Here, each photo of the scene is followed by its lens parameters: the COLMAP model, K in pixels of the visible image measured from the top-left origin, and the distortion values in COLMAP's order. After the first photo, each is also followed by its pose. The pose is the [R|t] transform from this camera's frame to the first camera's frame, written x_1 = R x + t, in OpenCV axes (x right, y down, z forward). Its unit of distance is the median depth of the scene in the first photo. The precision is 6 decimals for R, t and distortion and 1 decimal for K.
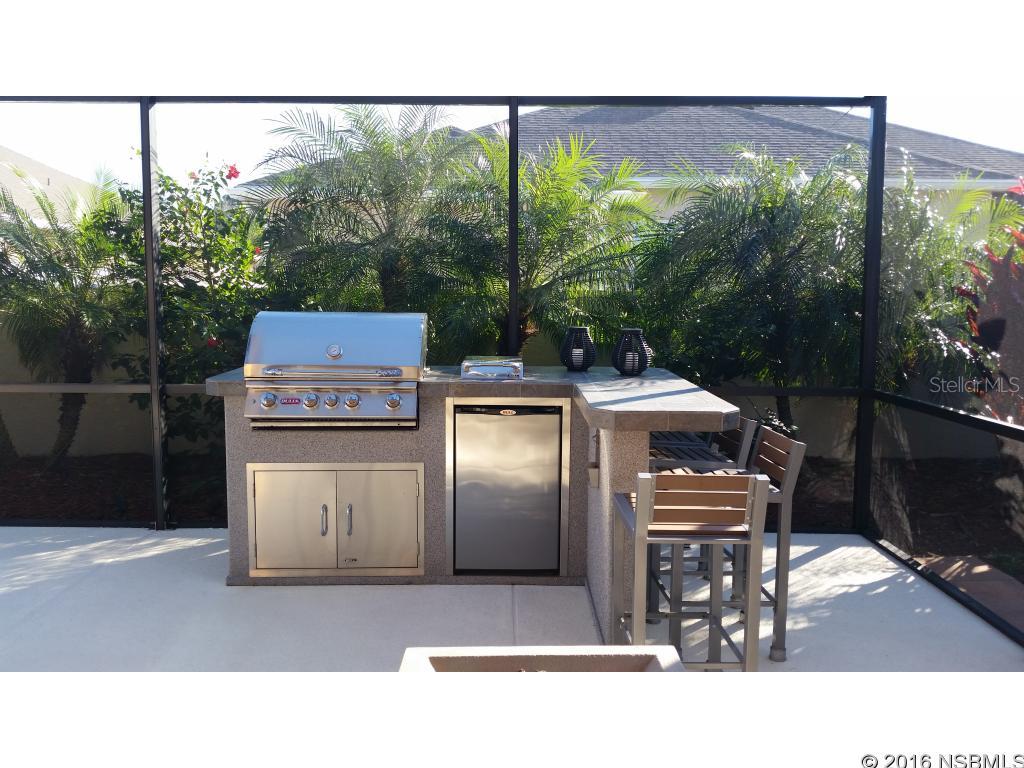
lens RADIAL K [[863.0, 0, 508.8], [0, 863.0, 387.1], [0, 0, 1]] dist [0.047123, -0.111853]
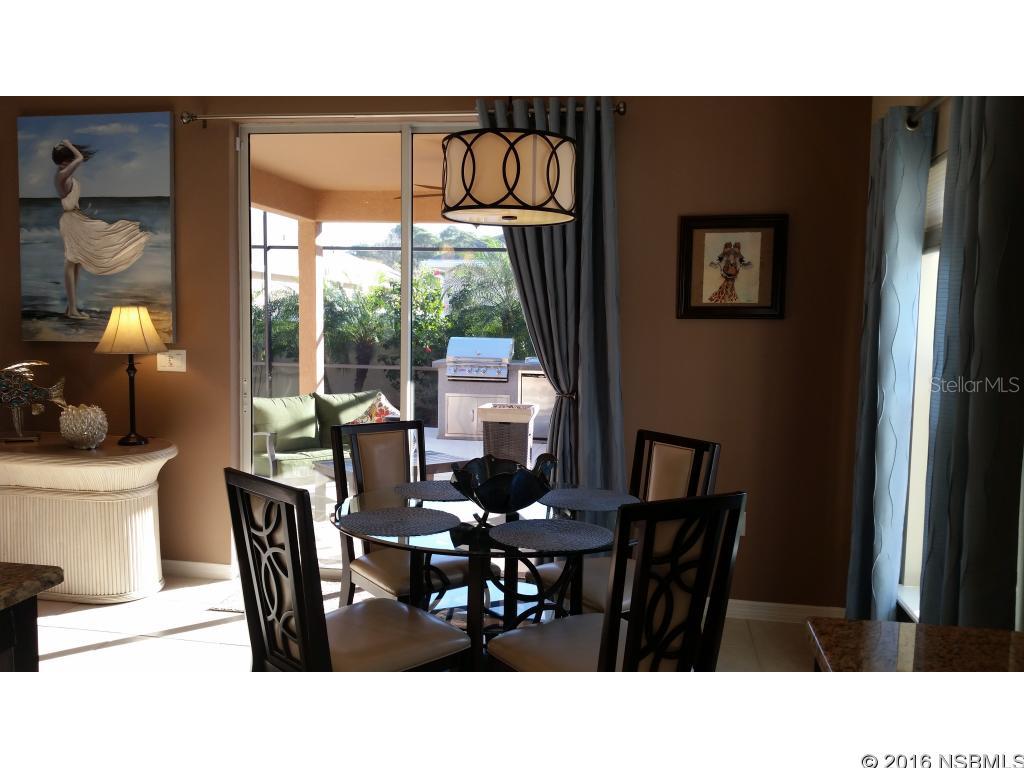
lens RADIAL K [[863.0, 0, 511.9], [0, 863.0, 380.4], [0, 0, 1]] dist [0.047123, -0.111853]
pose [[0.984900, 0.021135, -0.171827, 0.359454], [-0.026708, 0.999187, -0.030188, 0.121453], [0.171049, 0.034321, 0.984665, -1.595251]]
